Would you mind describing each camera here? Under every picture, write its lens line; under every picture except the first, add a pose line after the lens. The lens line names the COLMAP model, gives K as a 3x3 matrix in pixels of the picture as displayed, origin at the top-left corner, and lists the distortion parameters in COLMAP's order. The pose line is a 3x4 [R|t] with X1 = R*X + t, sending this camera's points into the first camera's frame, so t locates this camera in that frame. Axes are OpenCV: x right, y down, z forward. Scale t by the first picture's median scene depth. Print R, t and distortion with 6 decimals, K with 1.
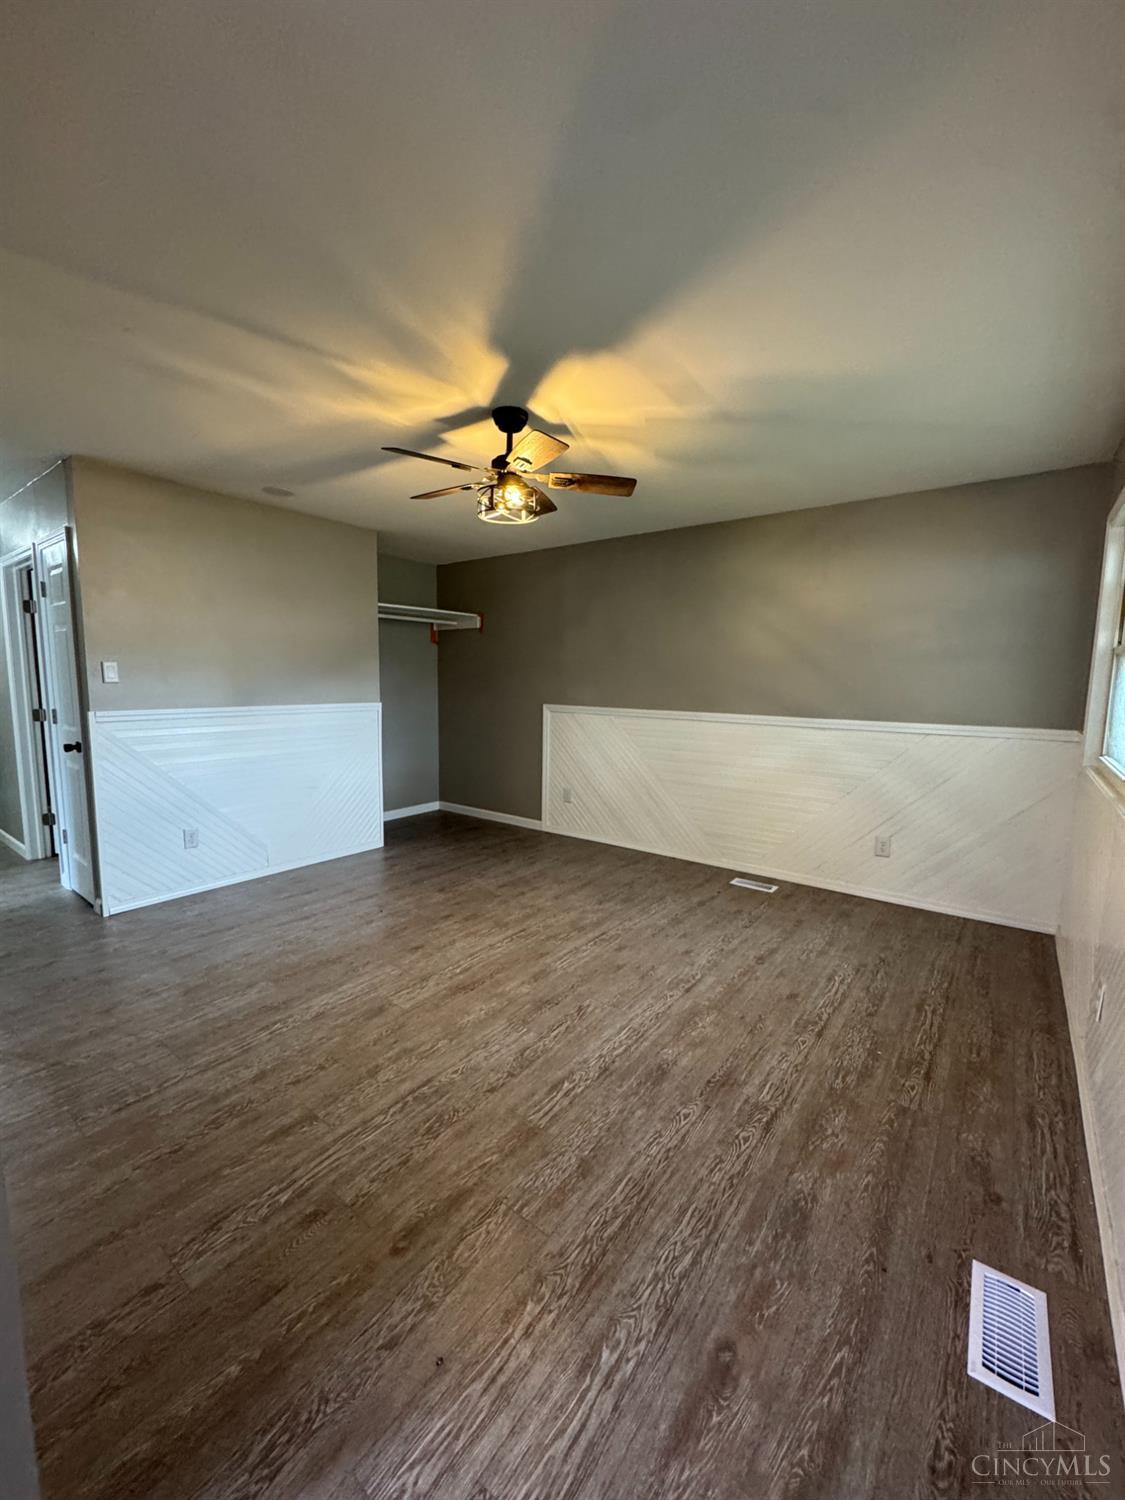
lens RADIAL K [[599.7, 0, 560.4], [0, 599.7, 750.9], [0, 0, 1]] dist [0.001184, 0.000628]
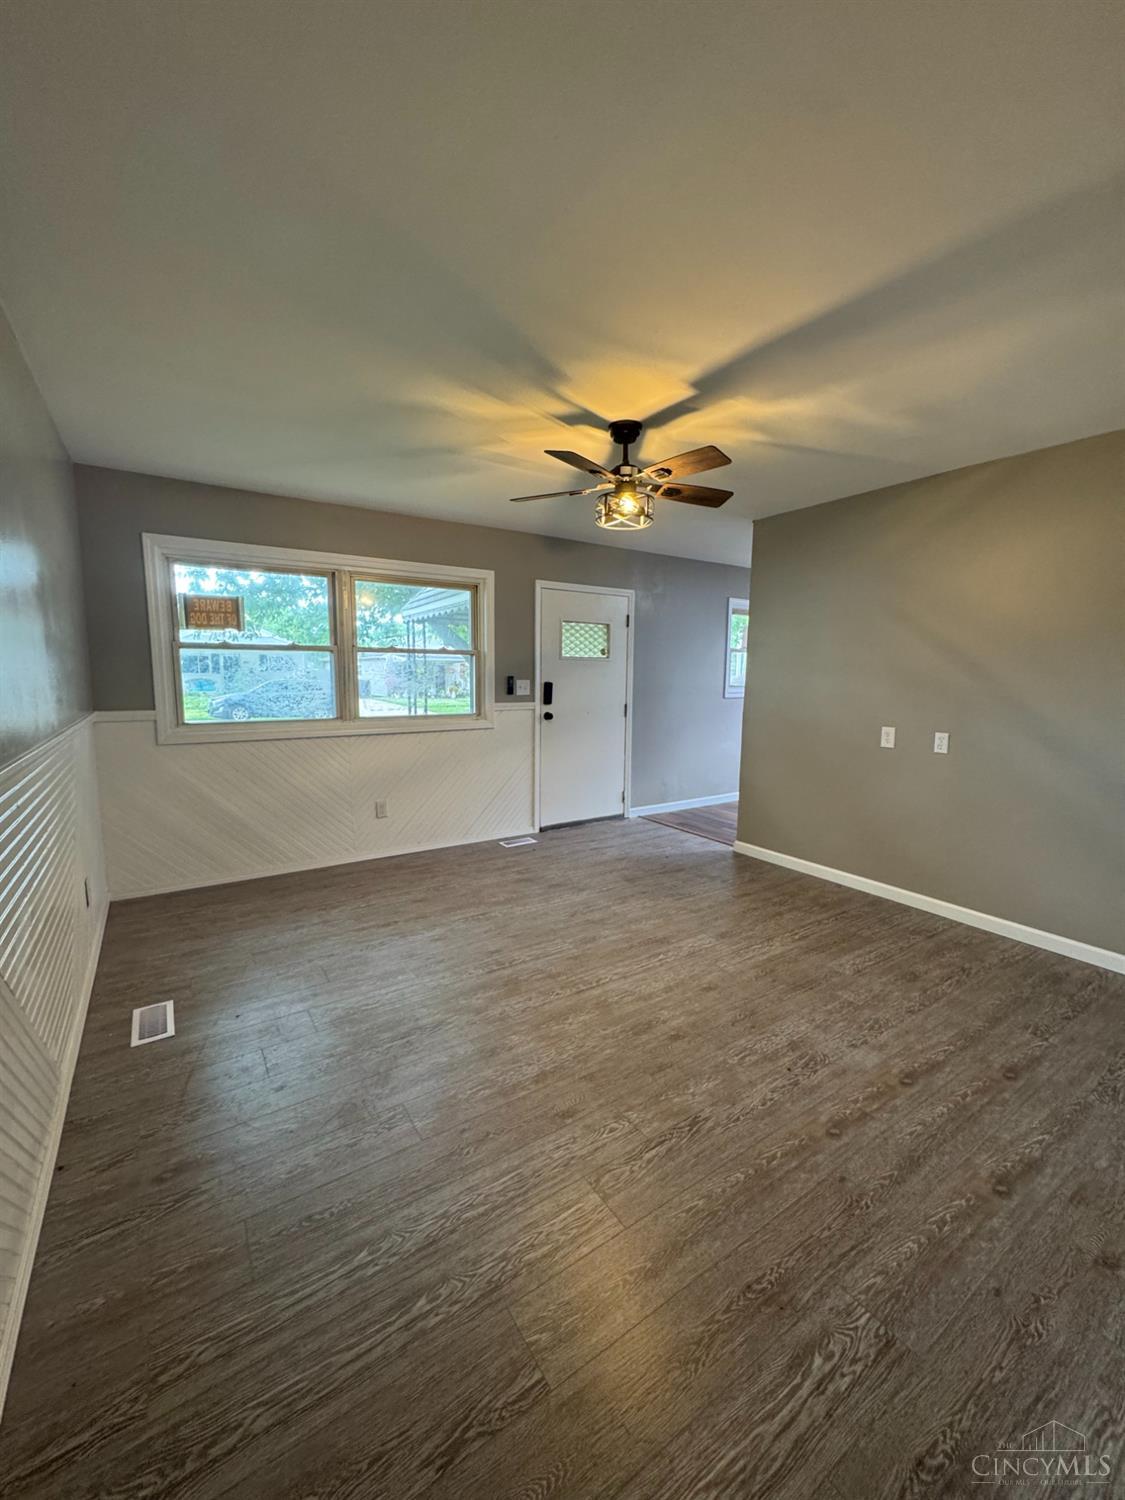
lens RADIAL K [[599.7, 0, 560.4], [0, 599.7, 750.9], [0, 0, 1]] dist [0.001184, 0.000628]
pose [[-0.943288, -0.064807, 0.325589, -0.352696], [0.019591, 0.968184, 0.249470, -0.267215], [-0.331397, 0.241701, -0.912007, 2.111569]]
